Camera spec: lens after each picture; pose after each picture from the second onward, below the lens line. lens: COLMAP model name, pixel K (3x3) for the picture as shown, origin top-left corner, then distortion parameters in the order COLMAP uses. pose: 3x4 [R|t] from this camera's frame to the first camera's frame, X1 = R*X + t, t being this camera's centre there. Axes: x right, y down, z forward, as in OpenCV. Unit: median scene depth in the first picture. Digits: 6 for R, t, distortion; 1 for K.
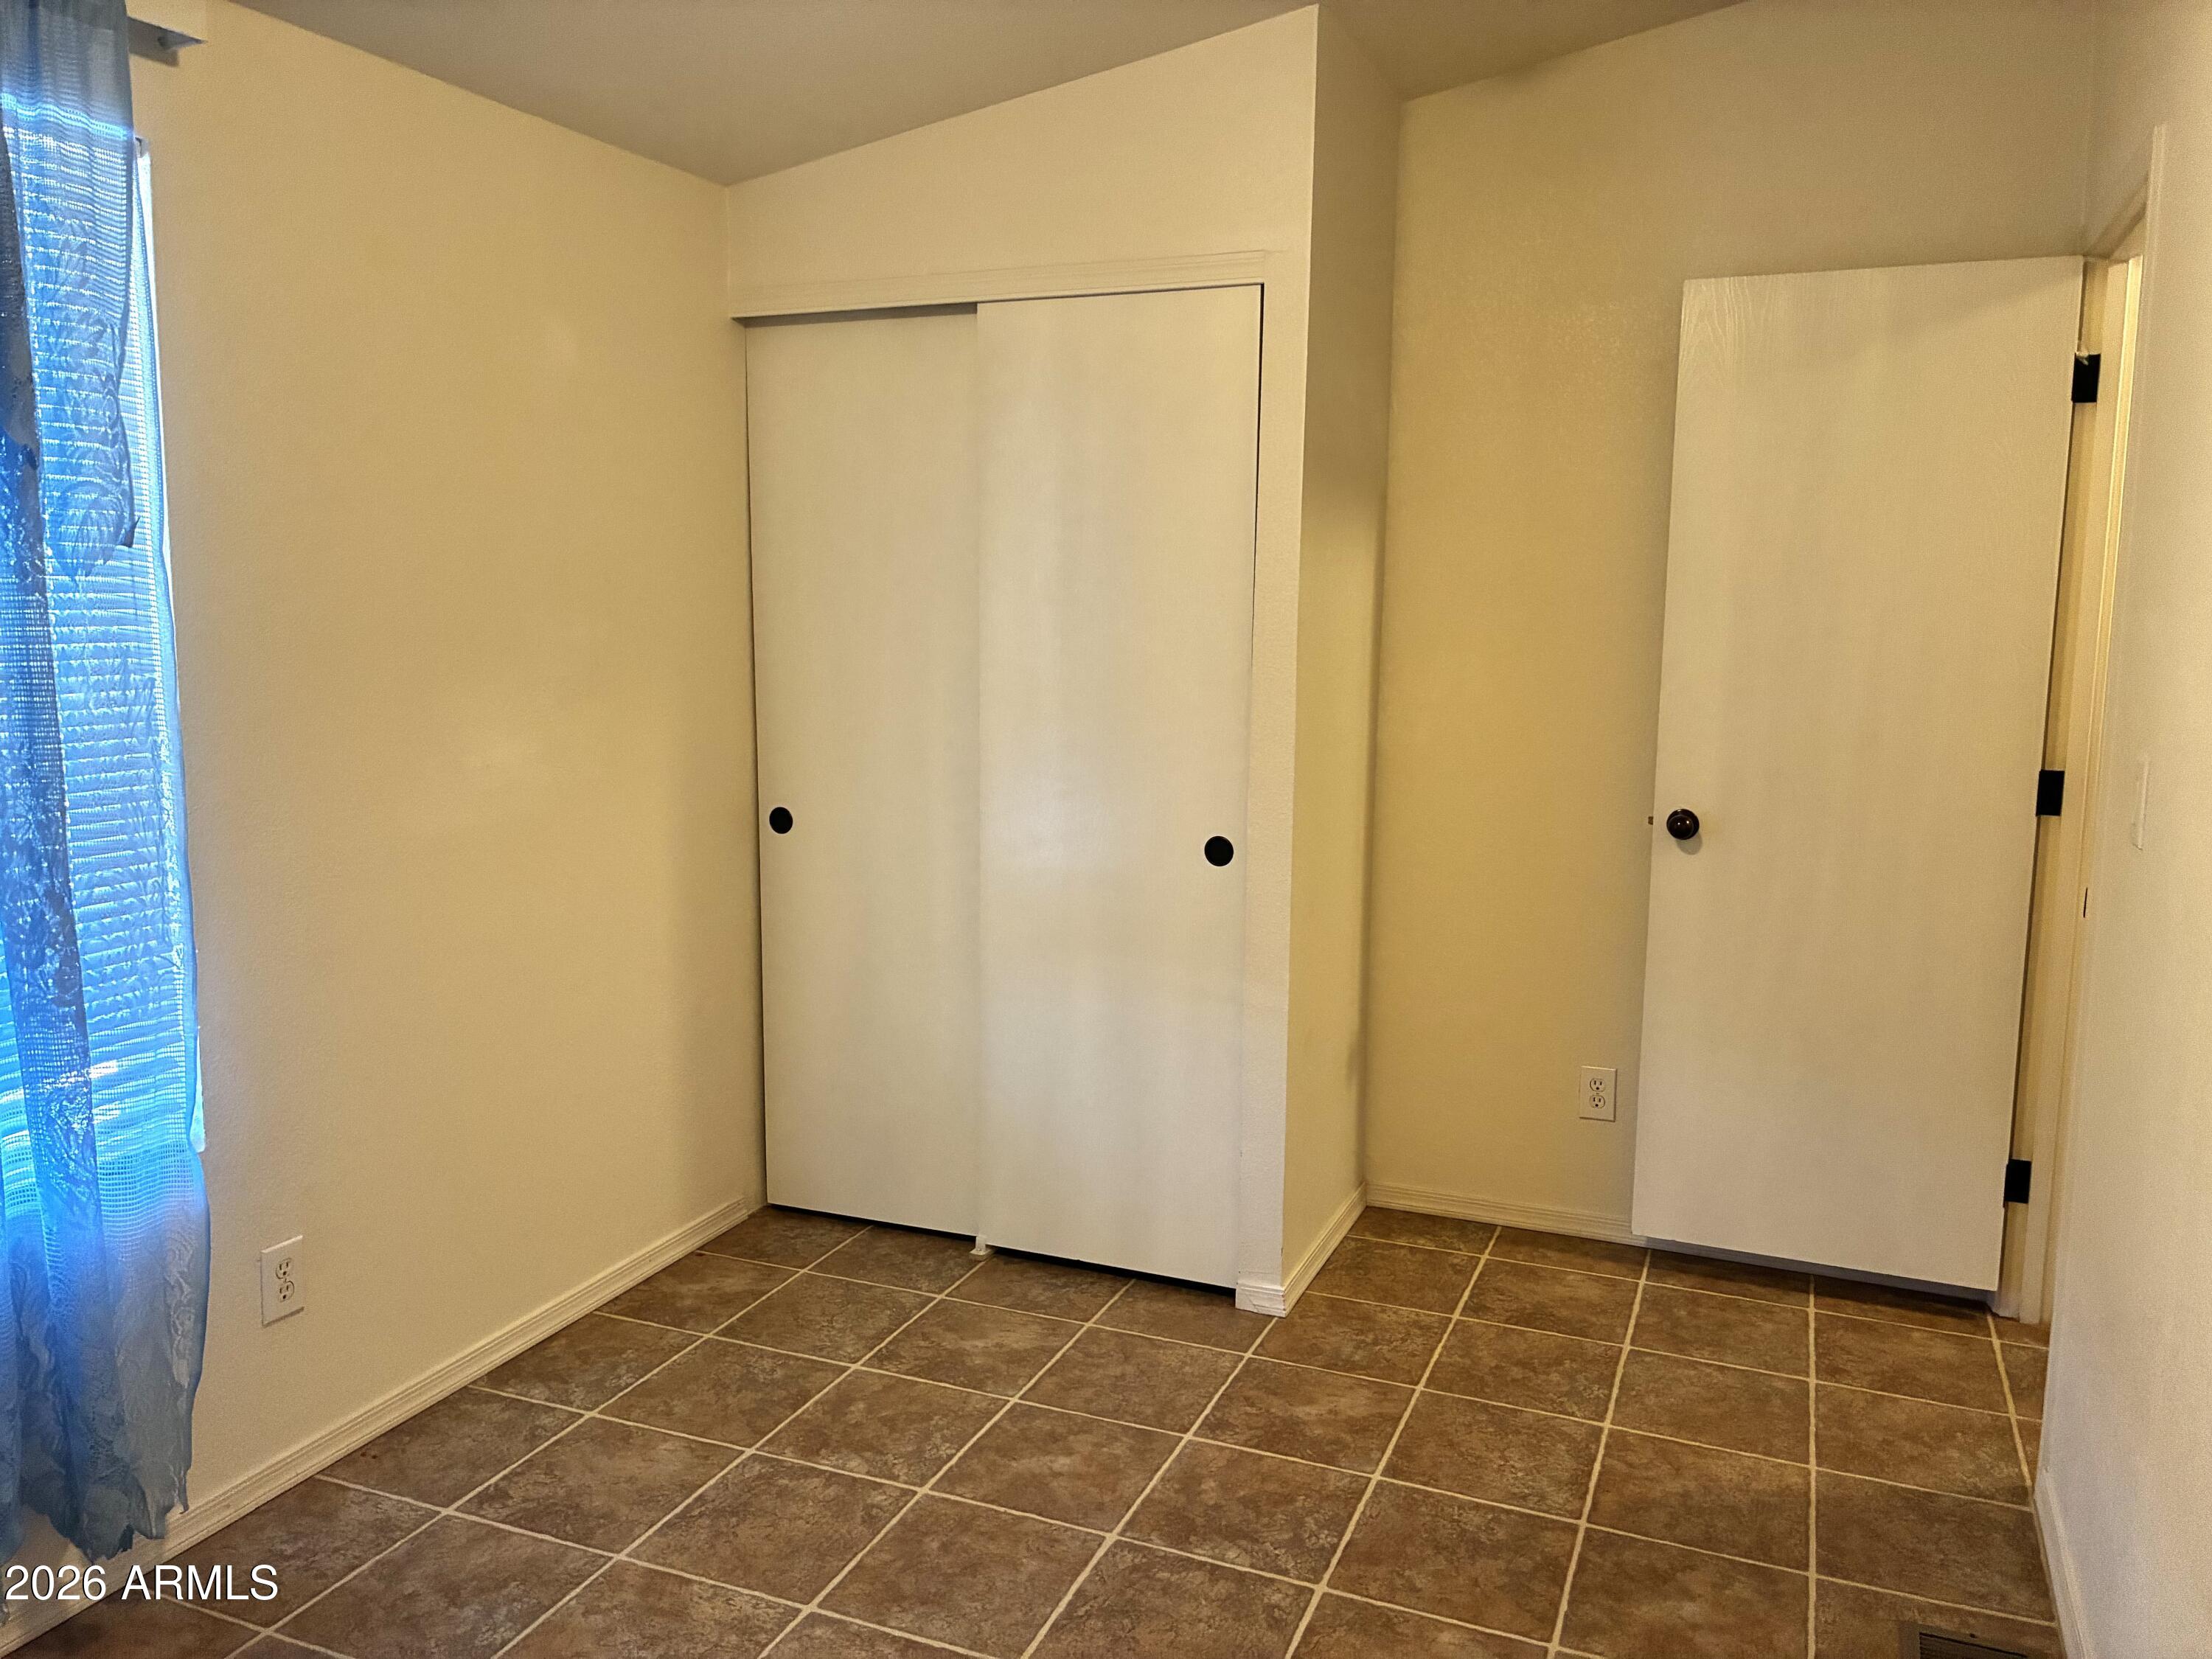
lens RADIAL K [[1642.3, 0, 1100.7], [0, 1642.3, 831.3], [0, 0, 1]] dist [0.047313, -0.033645]
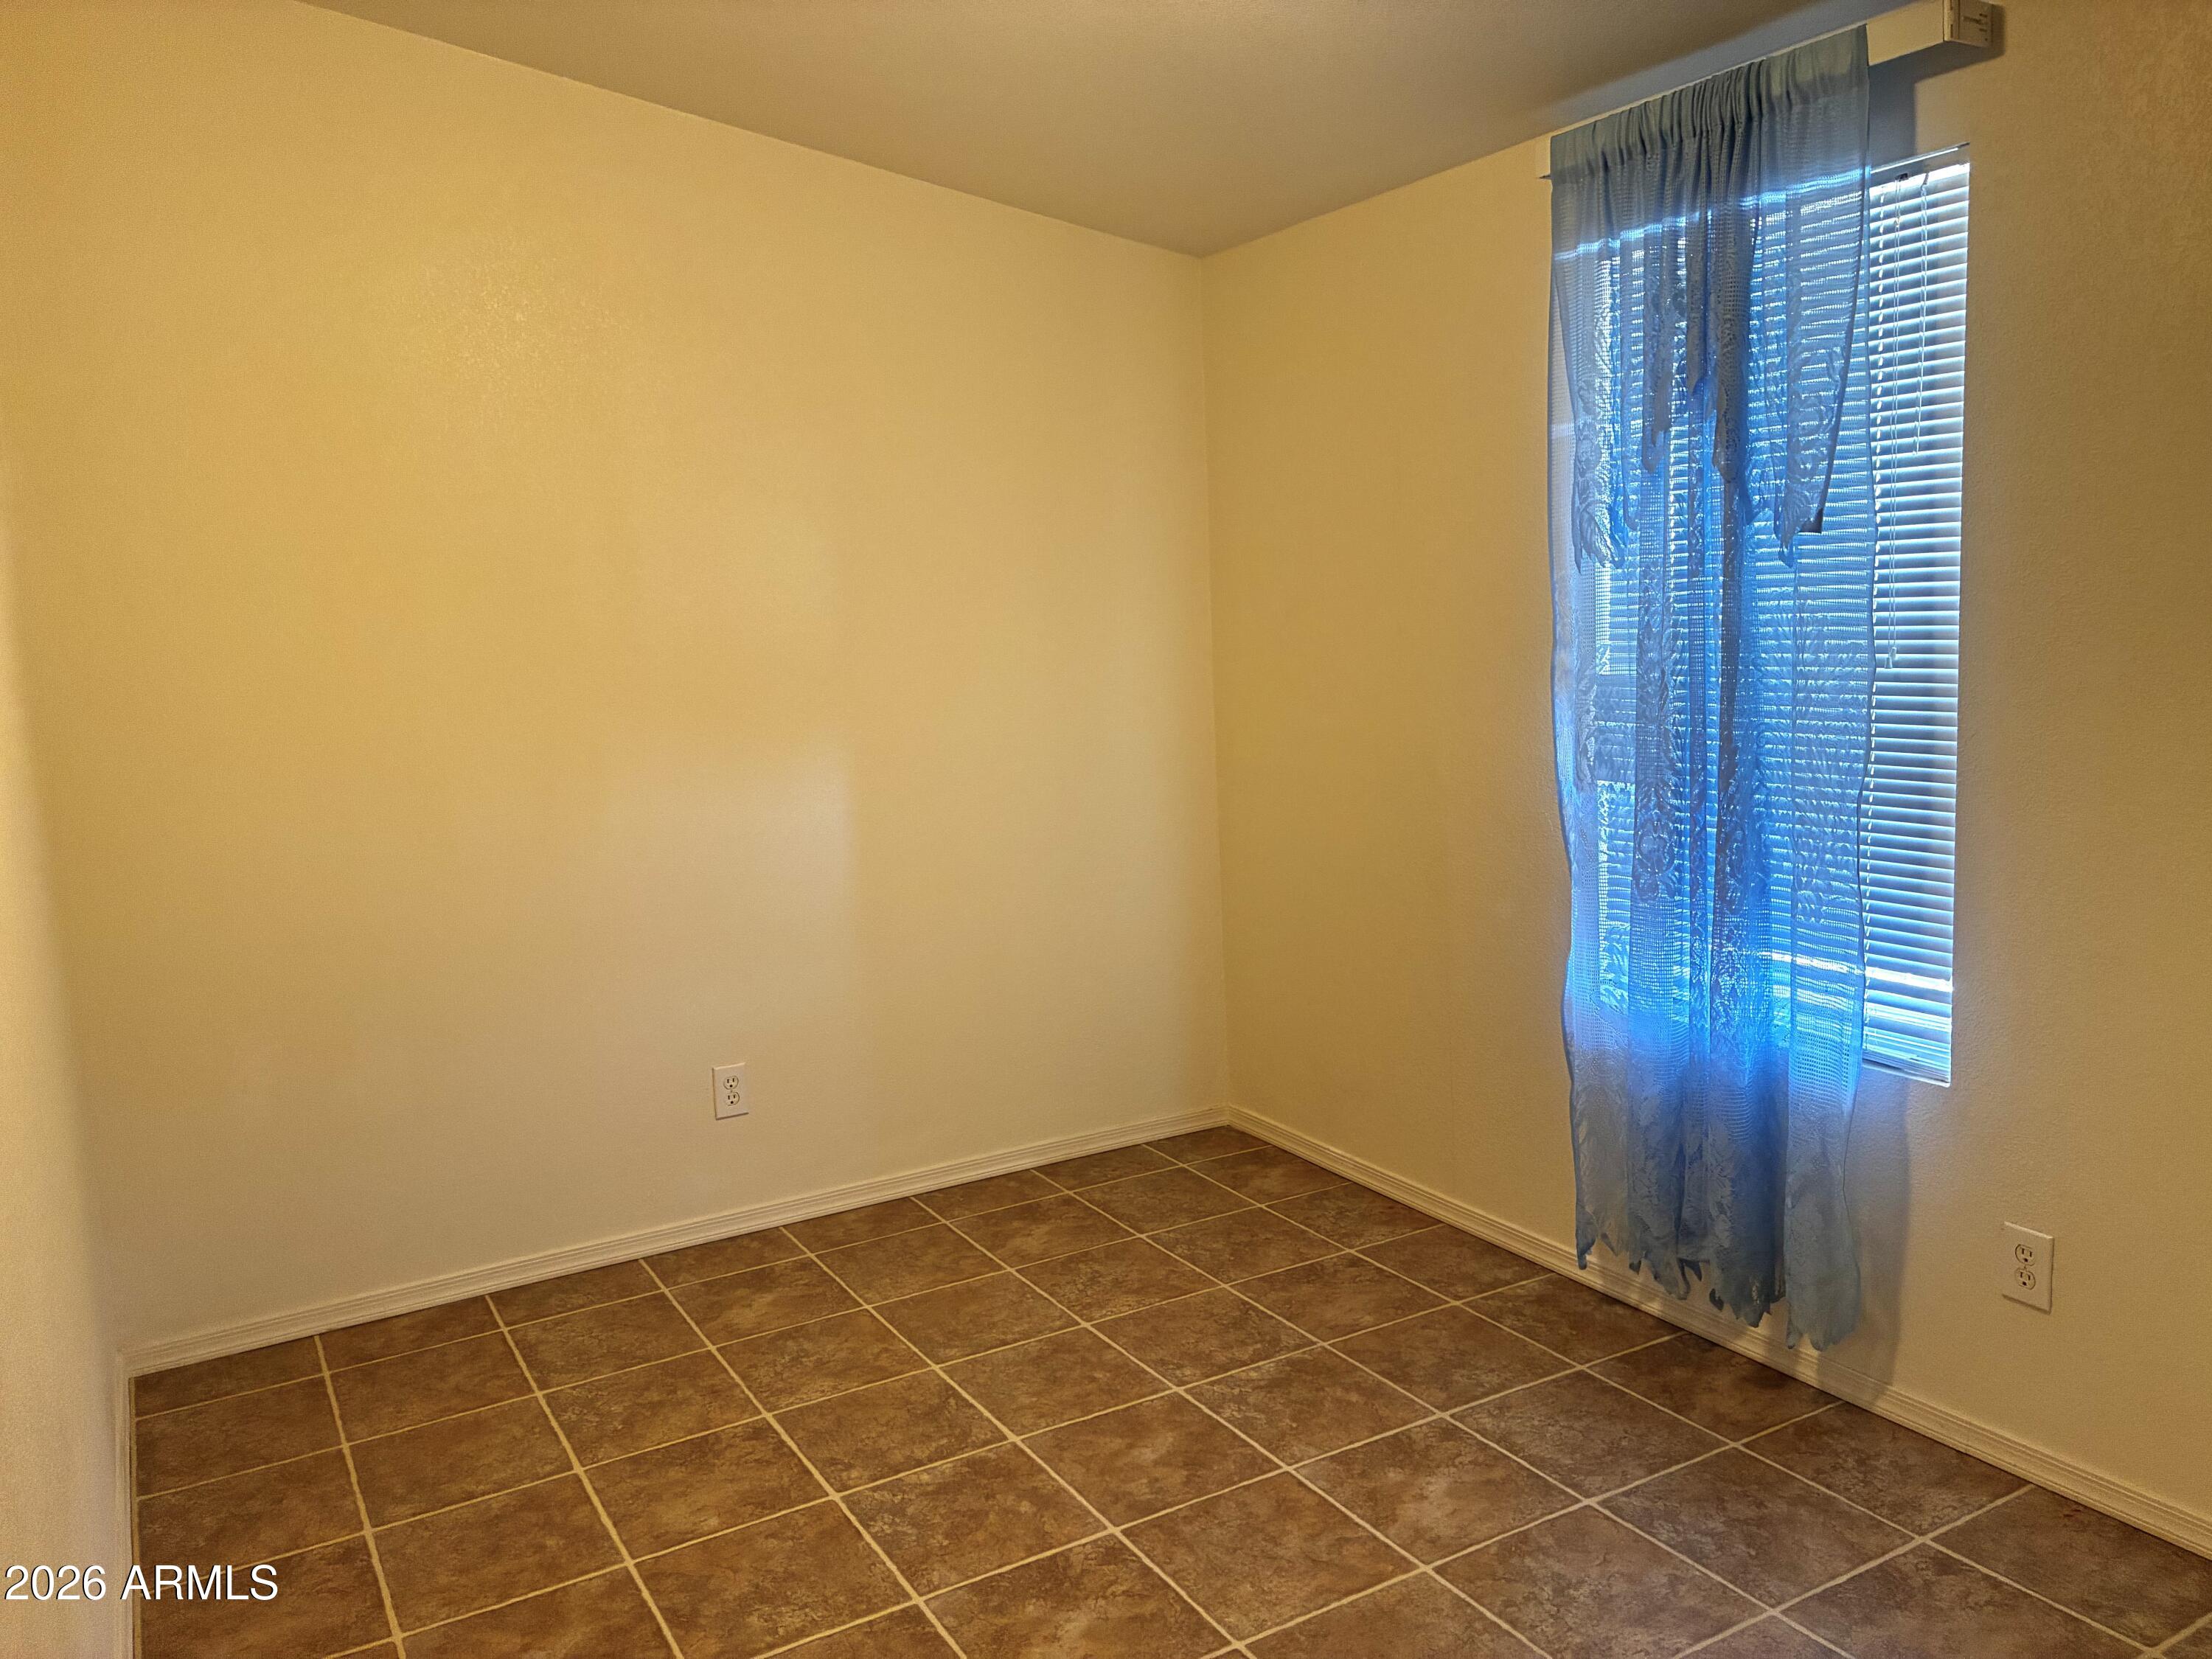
lens RADIAL K [[1642.3, 0, 1100.7], [0, 1642.3, 831.3], [0, 0, 1]] dist [0.047313, -0.033645]
pose [[-0.599296, 0.124362, -0.790808, 0.739074], [-0.069801, 0.975979, 0.206379, -0.194173], [0.797478, 0.178881, -0.576220, 1.480144]]
